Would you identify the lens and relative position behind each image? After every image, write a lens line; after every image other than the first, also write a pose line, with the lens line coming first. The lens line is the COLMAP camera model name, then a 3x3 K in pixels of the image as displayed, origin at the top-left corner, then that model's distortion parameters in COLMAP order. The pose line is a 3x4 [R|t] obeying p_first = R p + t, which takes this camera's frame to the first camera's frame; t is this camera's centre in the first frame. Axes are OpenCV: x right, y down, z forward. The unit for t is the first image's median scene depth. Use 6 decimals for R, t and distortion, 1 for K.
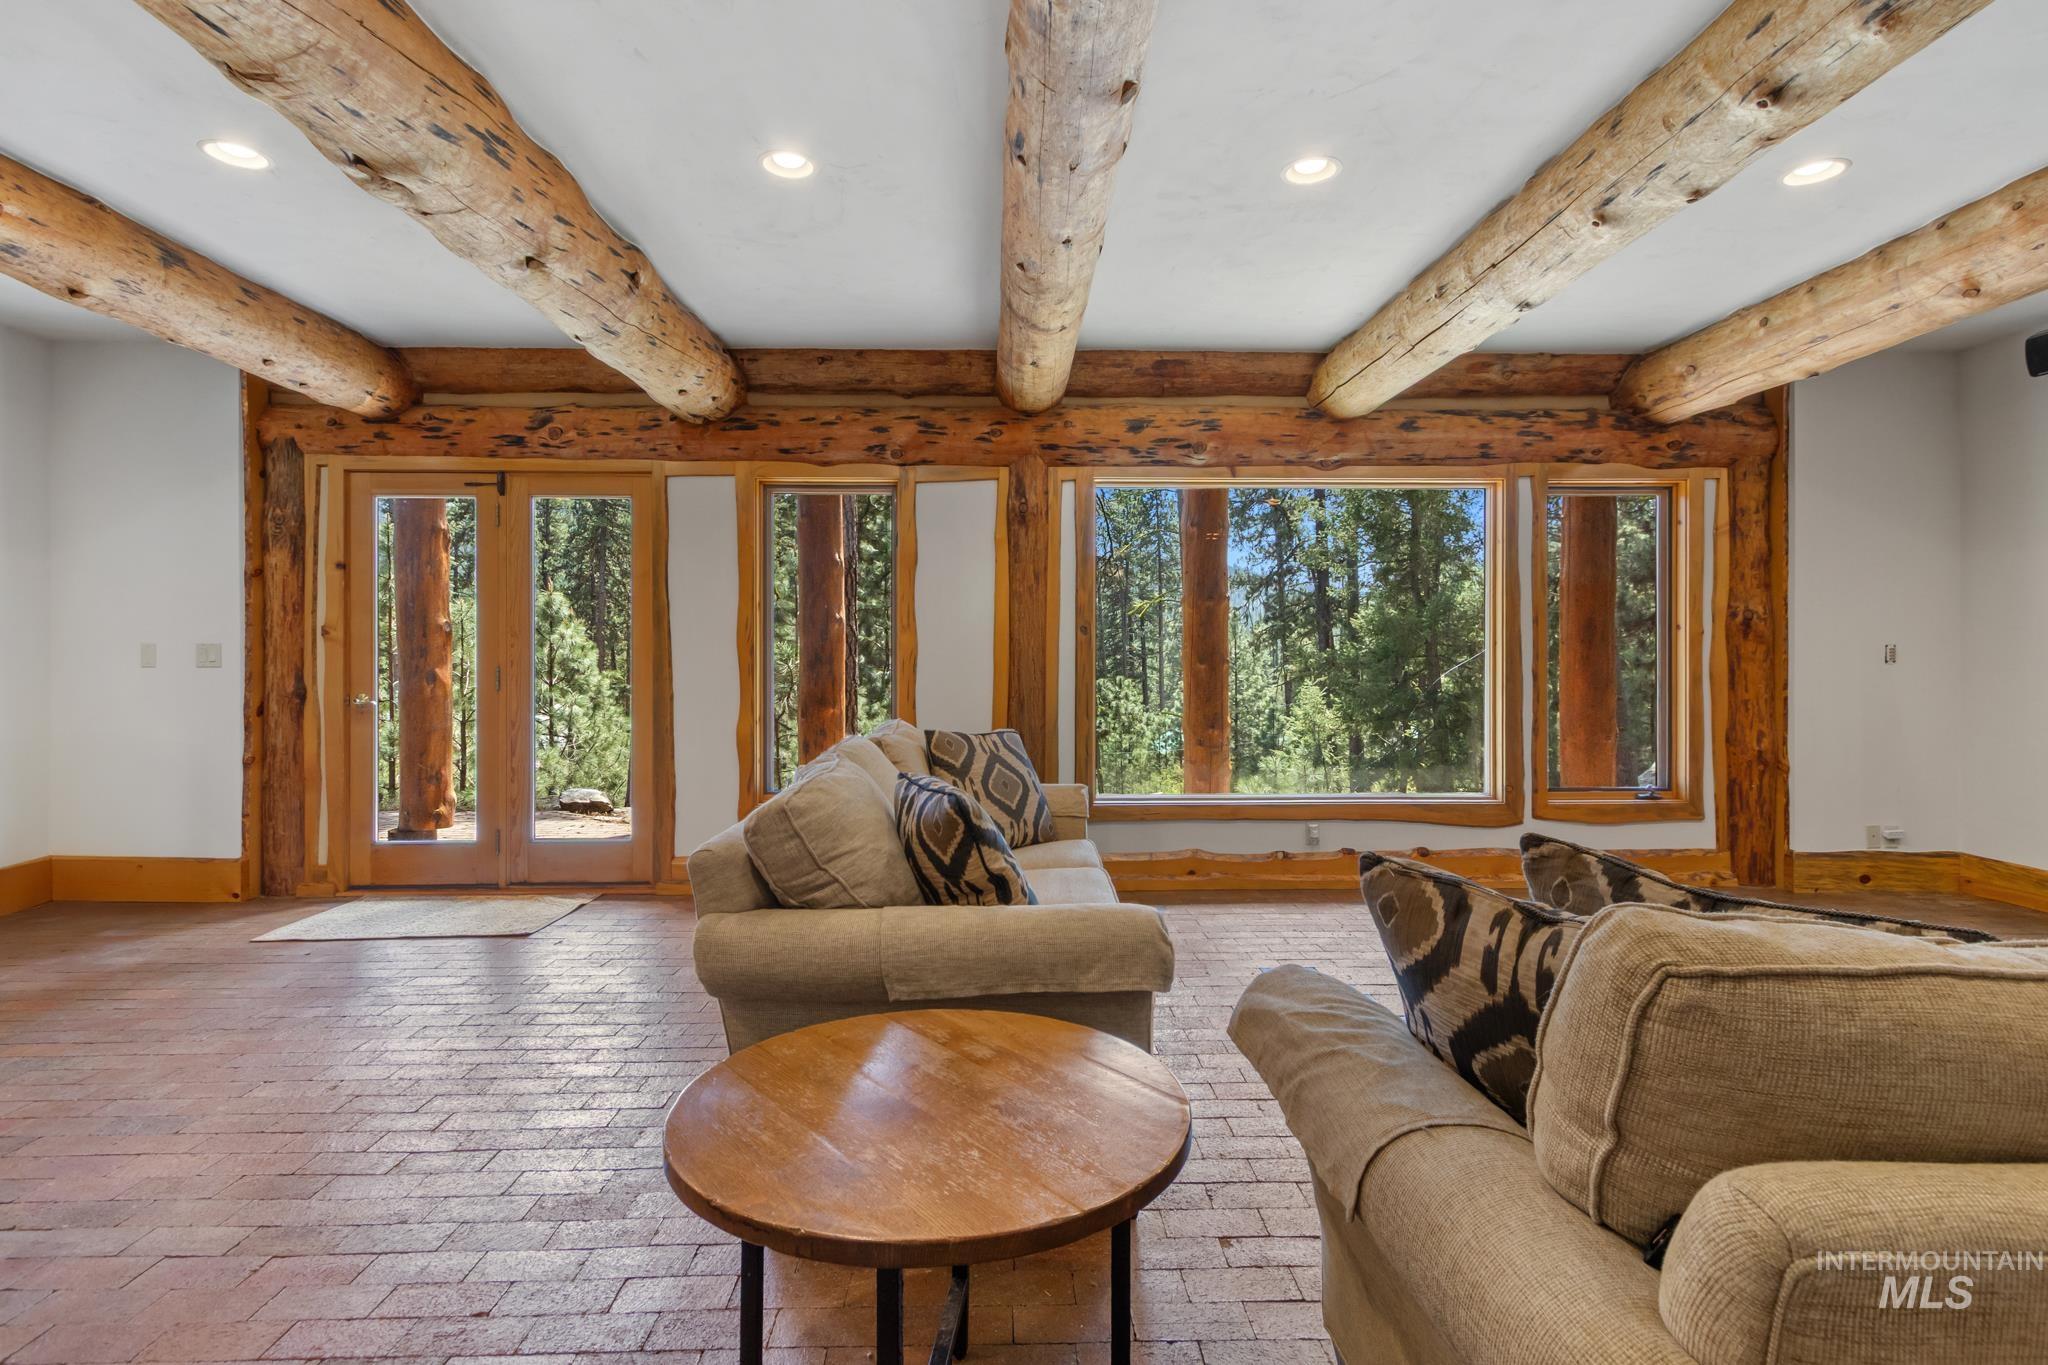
lens RADIAL K [[995.2, 0, 1023.6], [0, 995.2, 666.6], [0, 0, 1]] dist [0.005166, -0.000871]
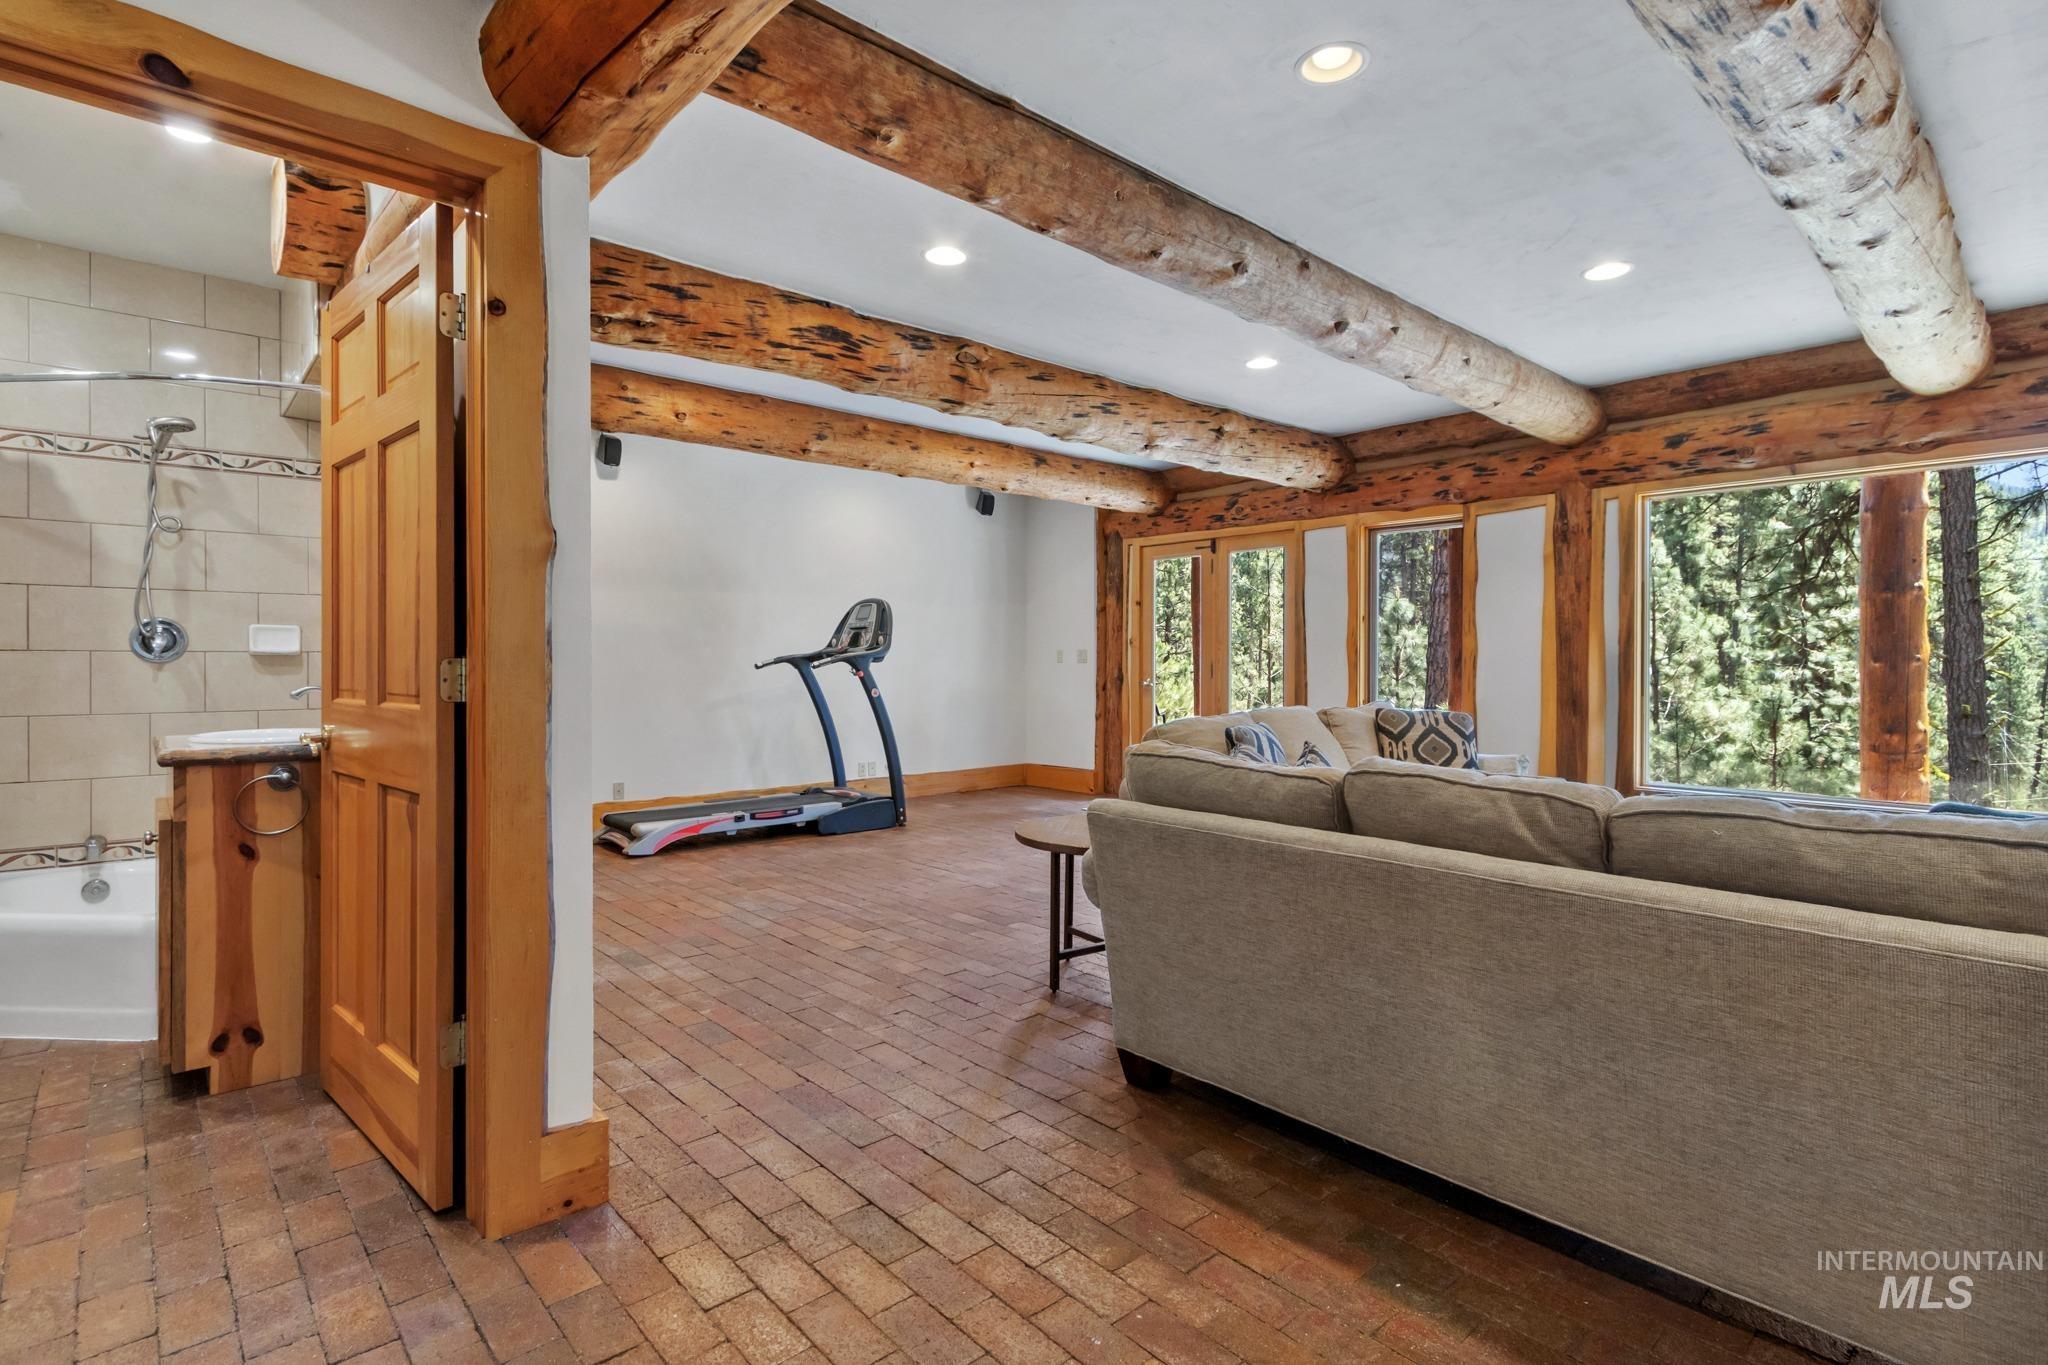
lens RADIAL K [[950.1, 0, 1025.0], [0, 950.1, 670.6], [0, 0, 1]] dist [0.006636, -0.001203]
pose [[0.652717, 0.008429, -0.757555, 0.431562], [-0.002794, 0.999958, 0.008718, -0.000134], [0.757597, -0.003574, 0.652713, -0.206807]]
